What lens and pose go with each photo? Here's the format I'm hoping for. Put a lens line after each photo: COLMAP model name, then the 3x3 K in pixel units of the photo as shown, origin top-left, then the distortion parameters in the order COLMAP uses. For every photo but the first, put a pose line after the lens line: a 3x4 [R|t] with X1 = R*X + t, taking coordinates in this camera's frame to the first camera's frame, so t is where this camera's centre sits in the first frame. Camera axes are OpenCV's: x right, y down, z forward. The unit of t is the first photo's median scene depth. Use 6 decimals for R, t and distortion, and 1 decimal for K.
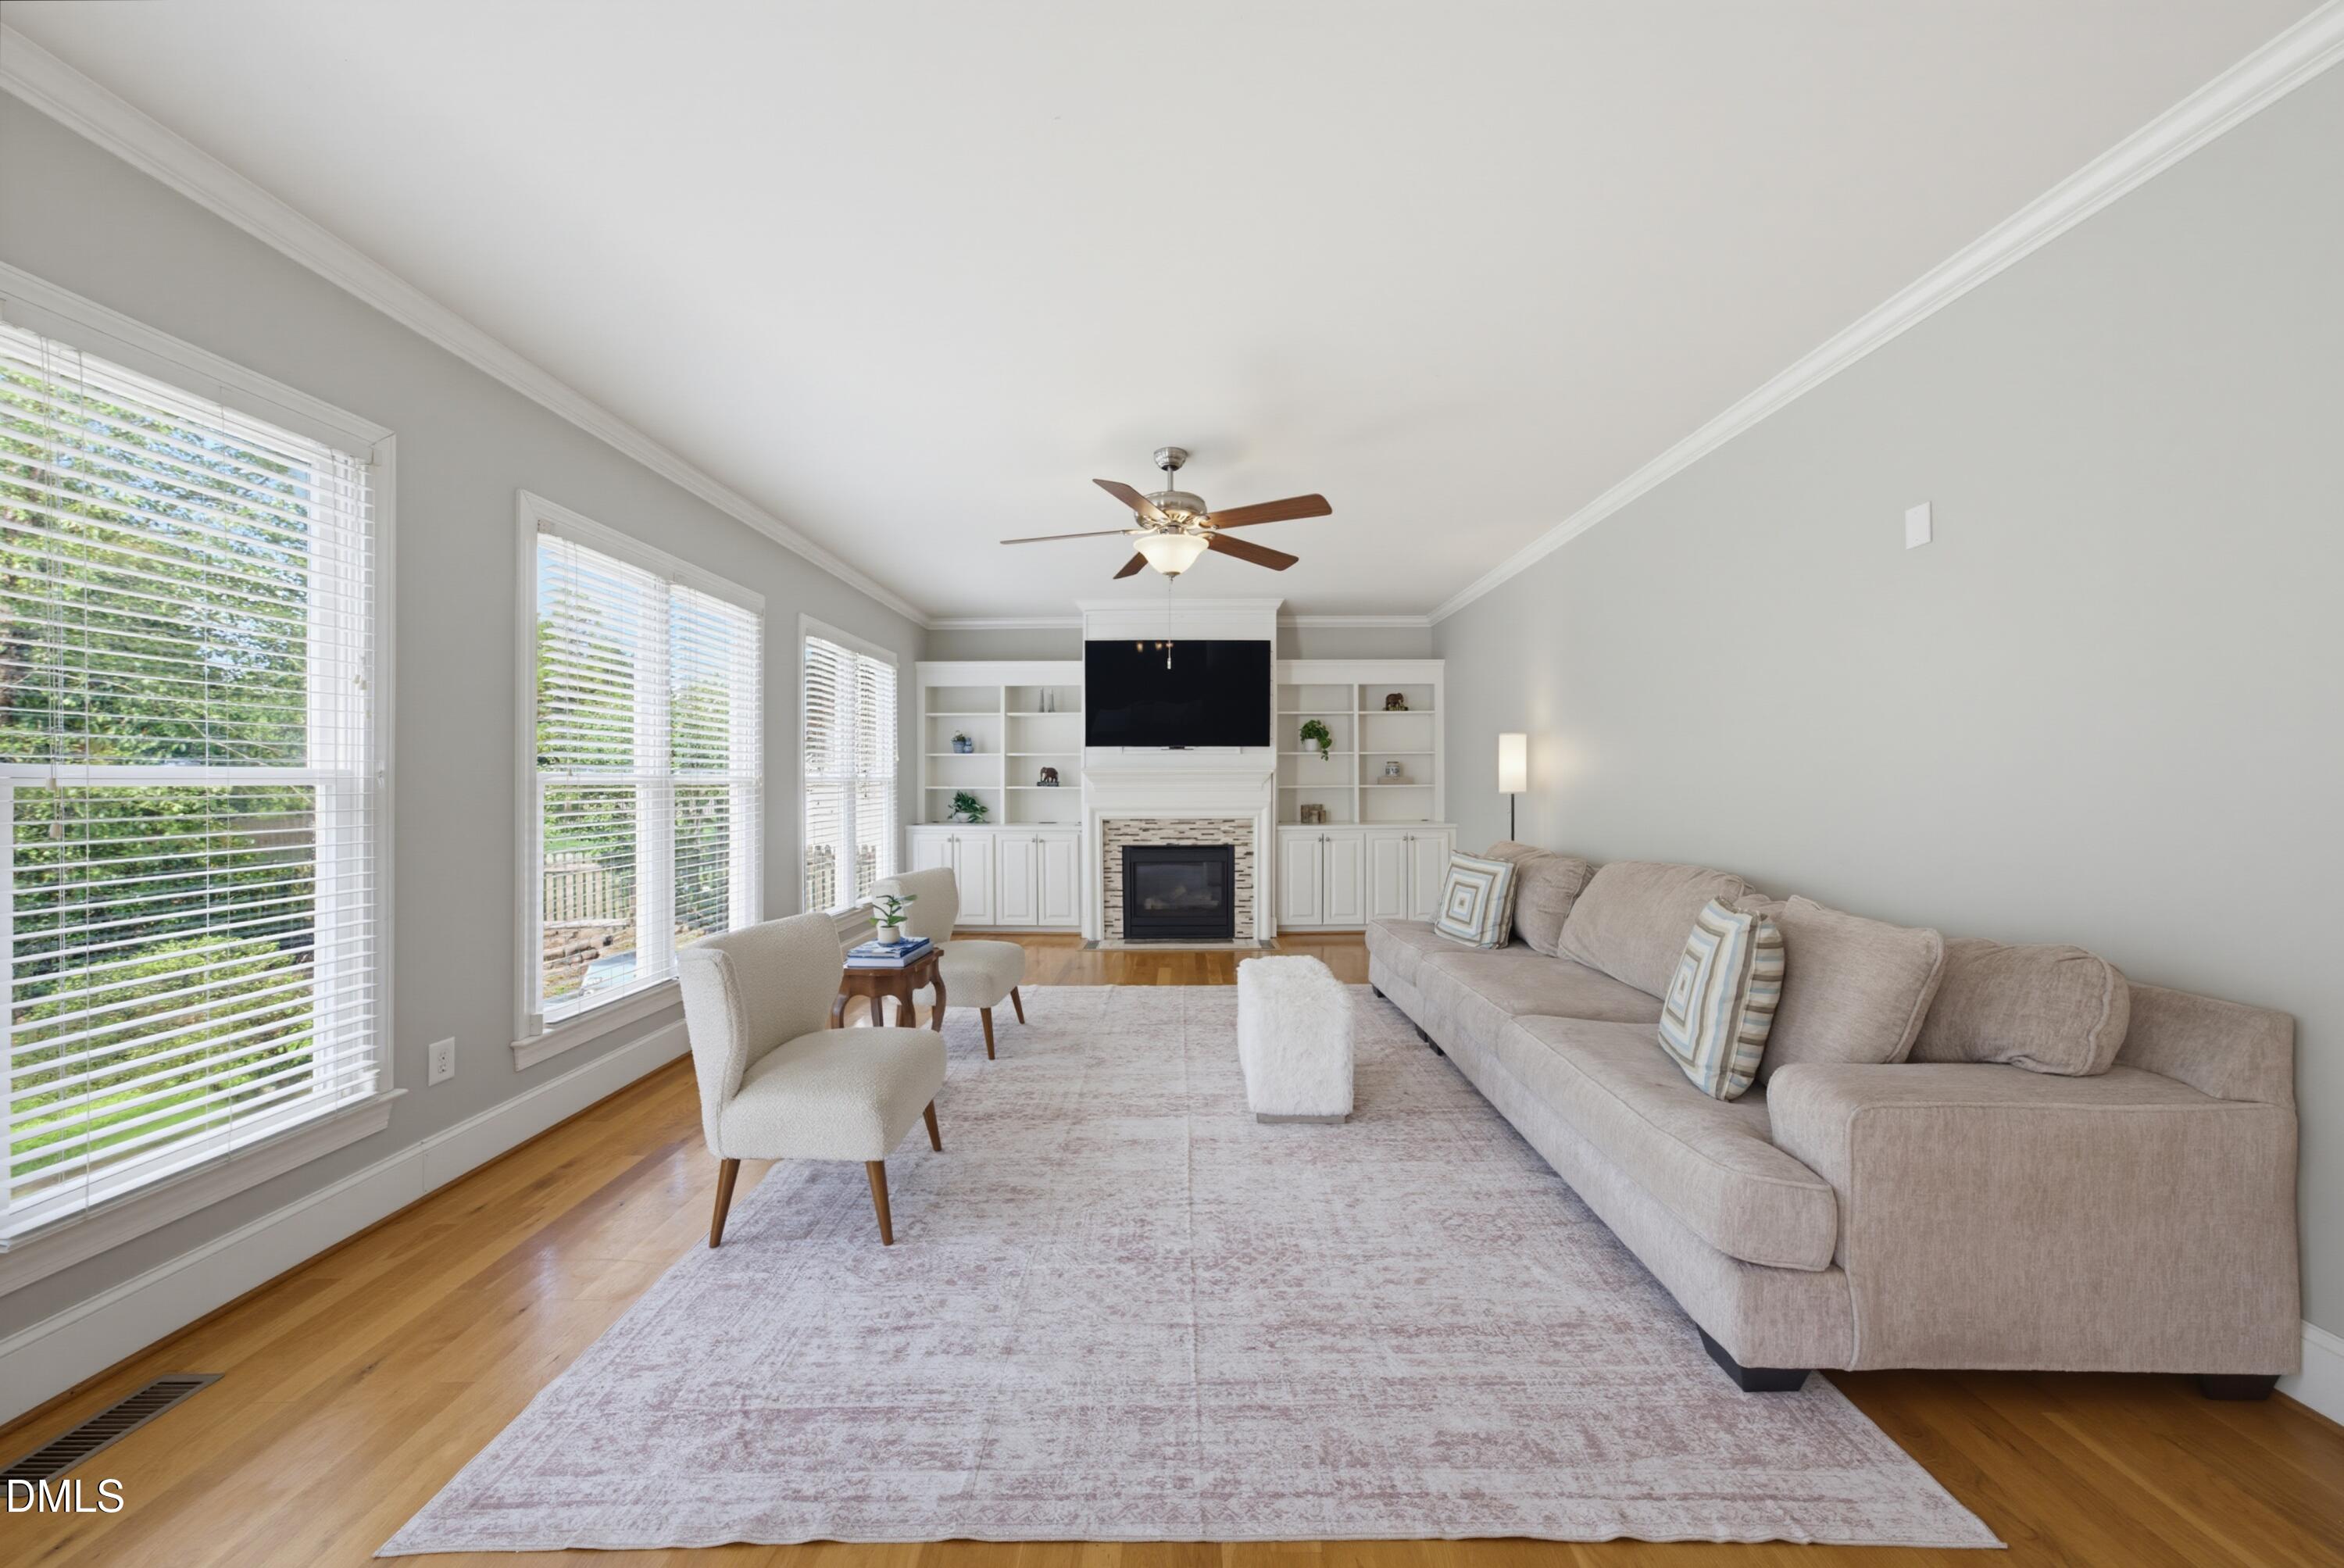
lens RADIAL K [[787.8, 0, 1179.8], [0, 787.8, 778.5], [0, 0, 1]] dist [-0.000402, 0.000132]
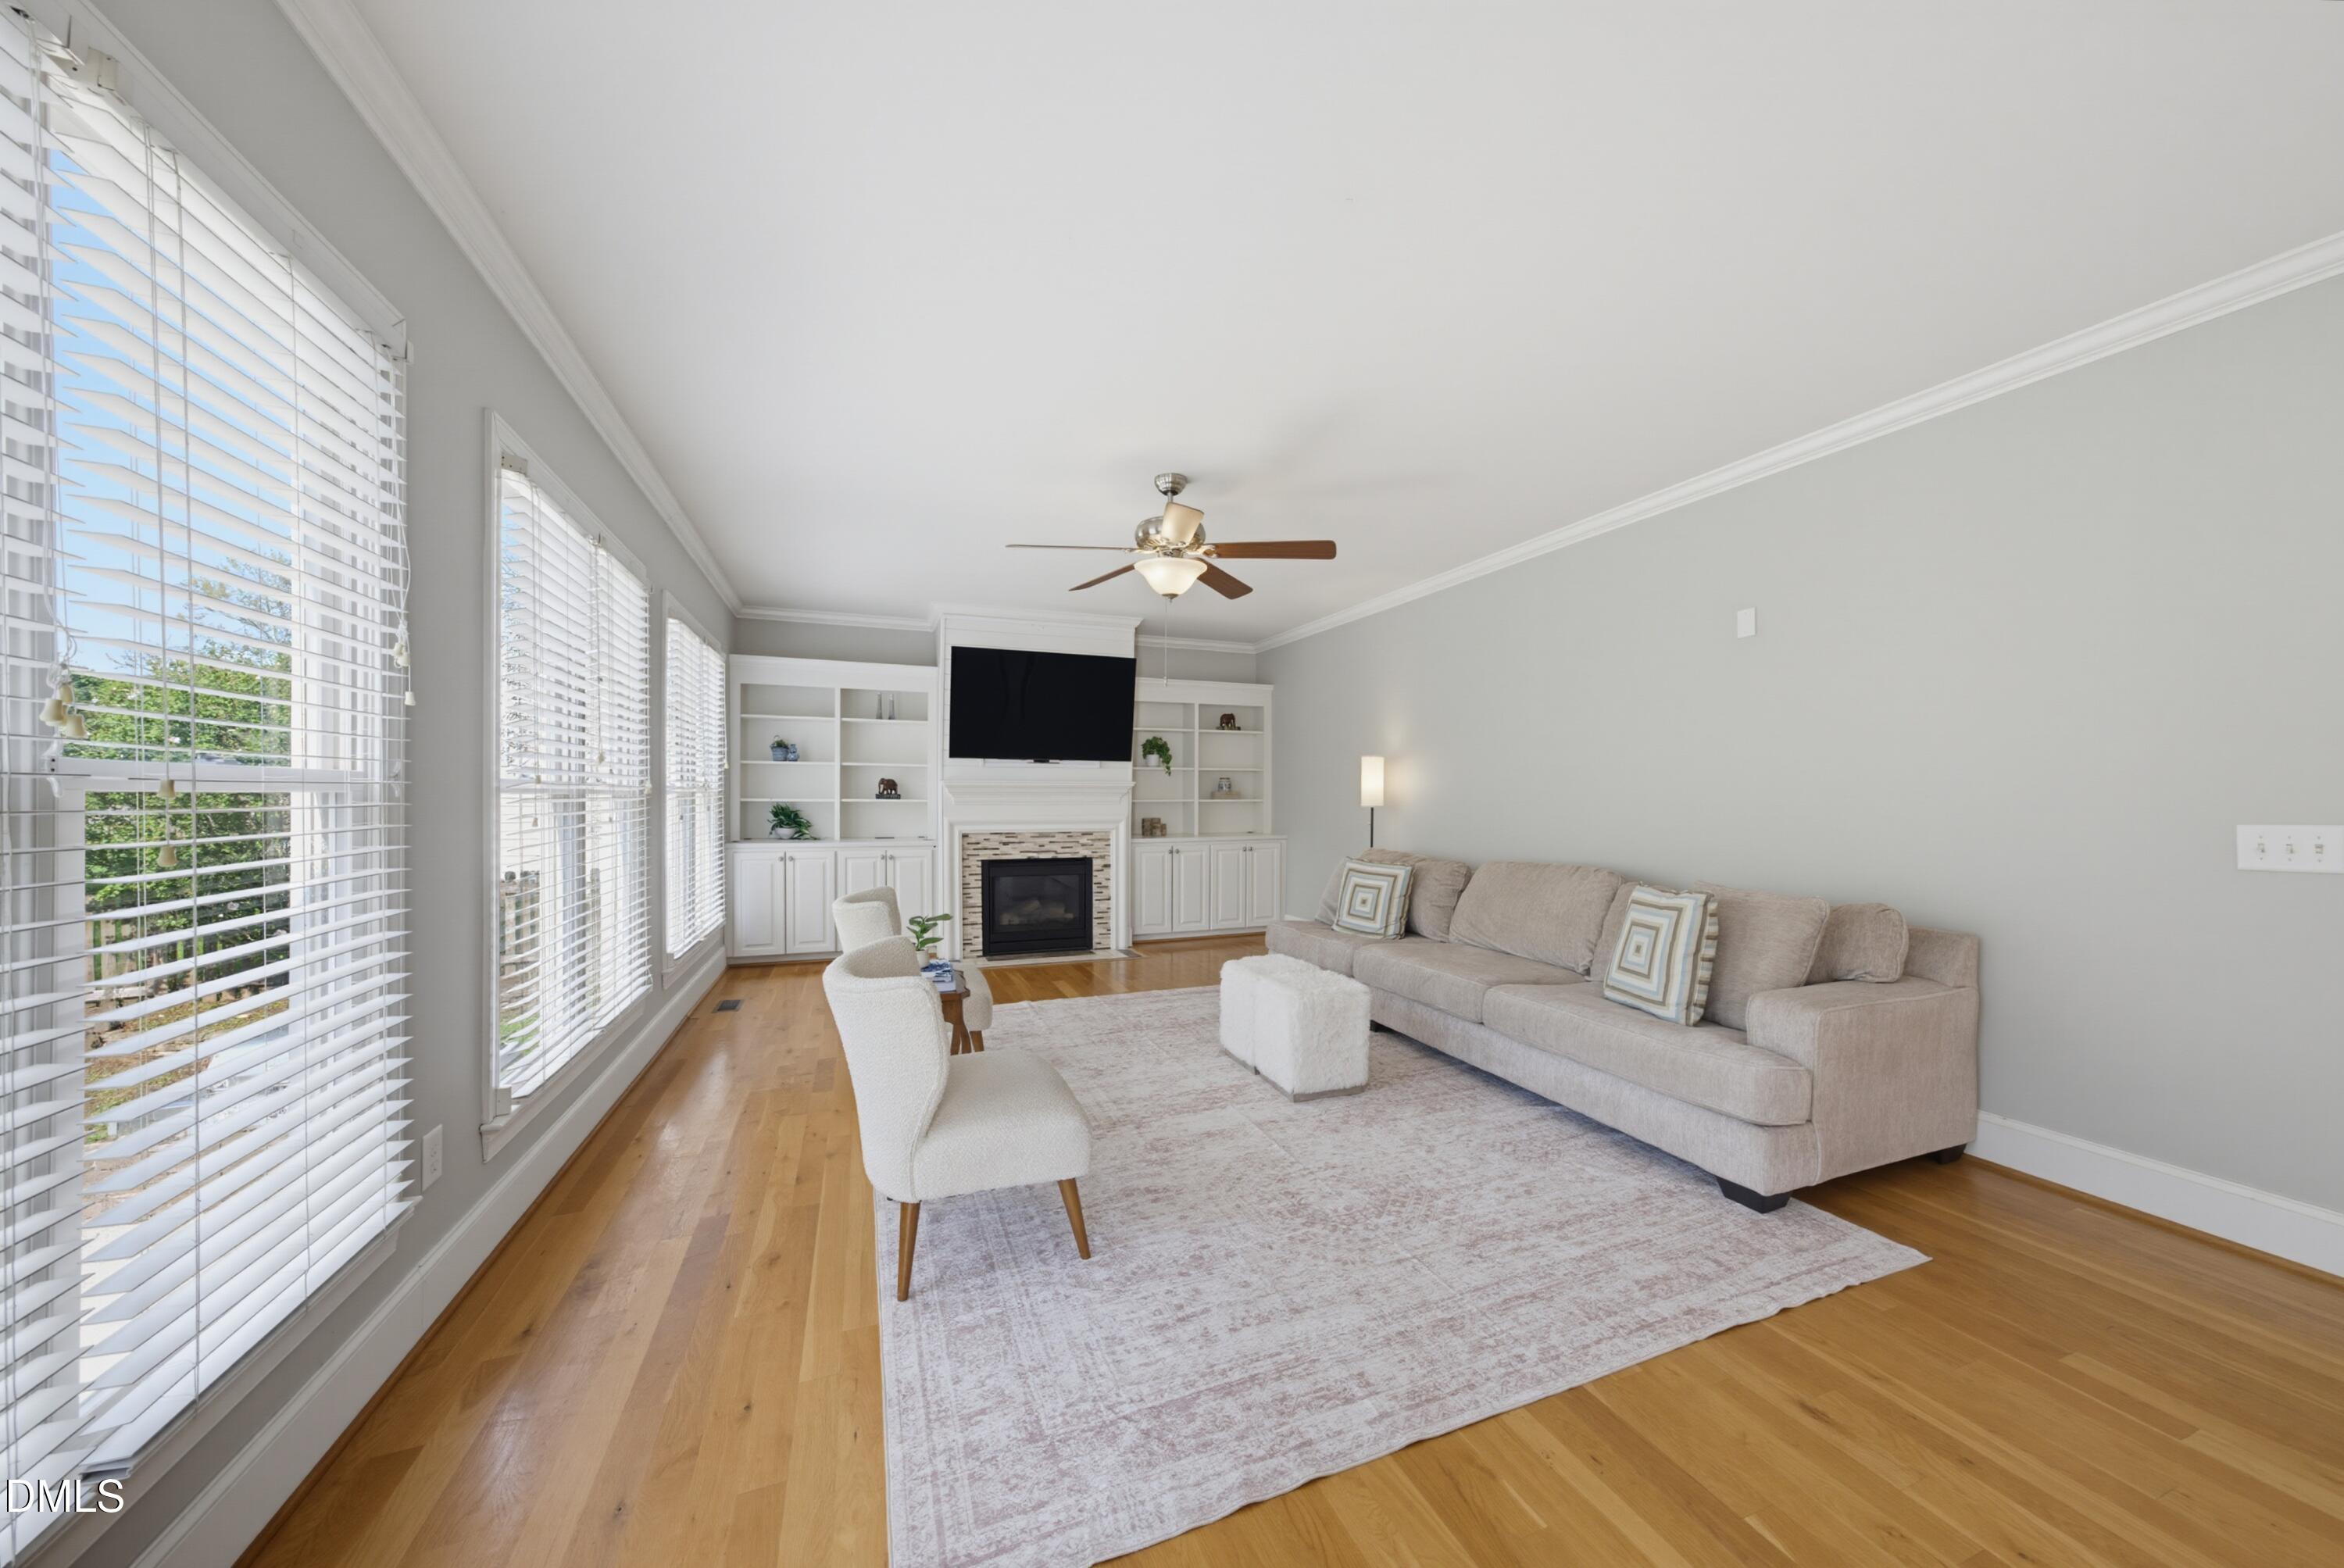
lens RADIAL K [[794.8, 0, 1181.2], [0, 794.8, 801.8], [0, 0, 1]] dist [-0.006965, 0.000109]
pose [[0.929291, 0.004364, 0.369322, -0.349612], [-0.008937, 0.999903, 0.010673, 0.001108], [-0.369240, -0.013219, 0.929240, 0.016332]]
